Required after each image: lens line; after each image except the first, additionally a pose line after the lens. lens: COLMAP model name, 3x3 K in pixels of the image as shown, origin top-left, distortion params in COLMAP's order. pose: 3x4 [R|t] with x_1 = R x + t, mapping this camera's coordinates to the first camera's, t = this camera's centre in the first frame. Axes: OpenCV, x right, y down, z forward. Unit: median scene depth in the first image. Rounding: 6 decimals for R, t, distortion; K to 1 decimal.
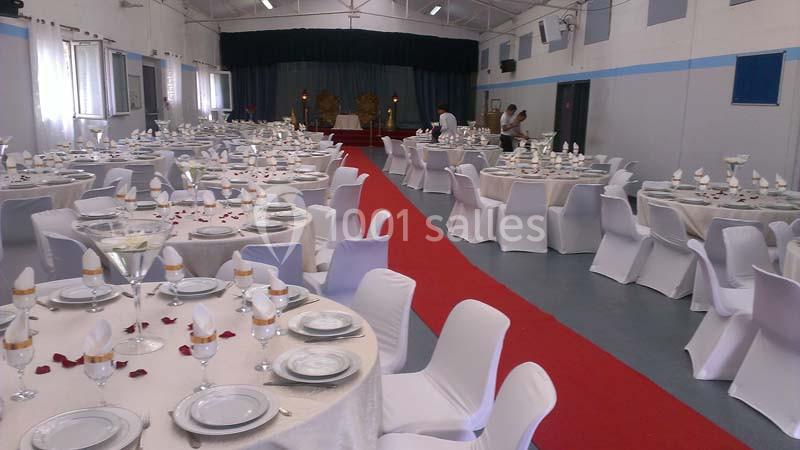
lens RADIAL K [[629.6, 0, 400.0], [0, 629.6, 225.0], [0, 0, 1]] dist [0.108604, -0.214406]
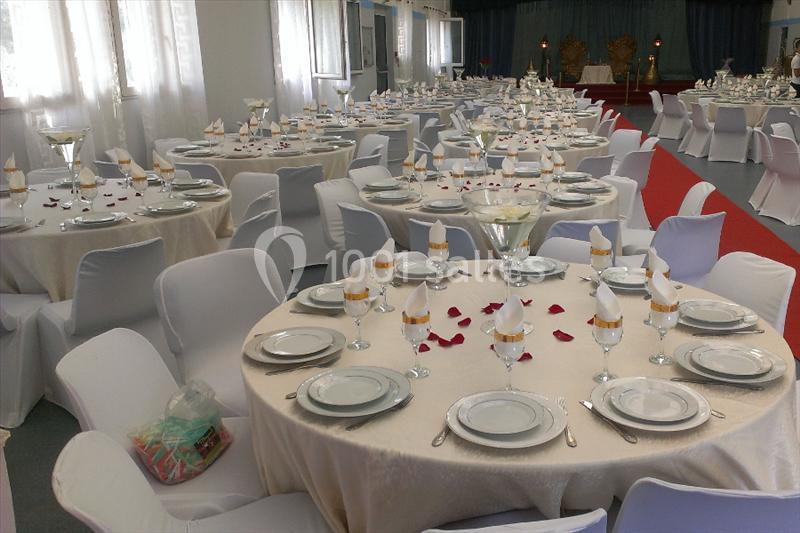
lens RADIAL K [[749.8, 0, 400.0], [0, 749.8, 266.5], [0, 0, 1]] dist [0.139690, -0.219109]
pose [[0.975135, 0.030766, -0.219465, -0.146975], [-0.012916, 0.996523, 0.082309, 0.007389], [0.221234, -0.077428, 0.972142, -0.030239]]
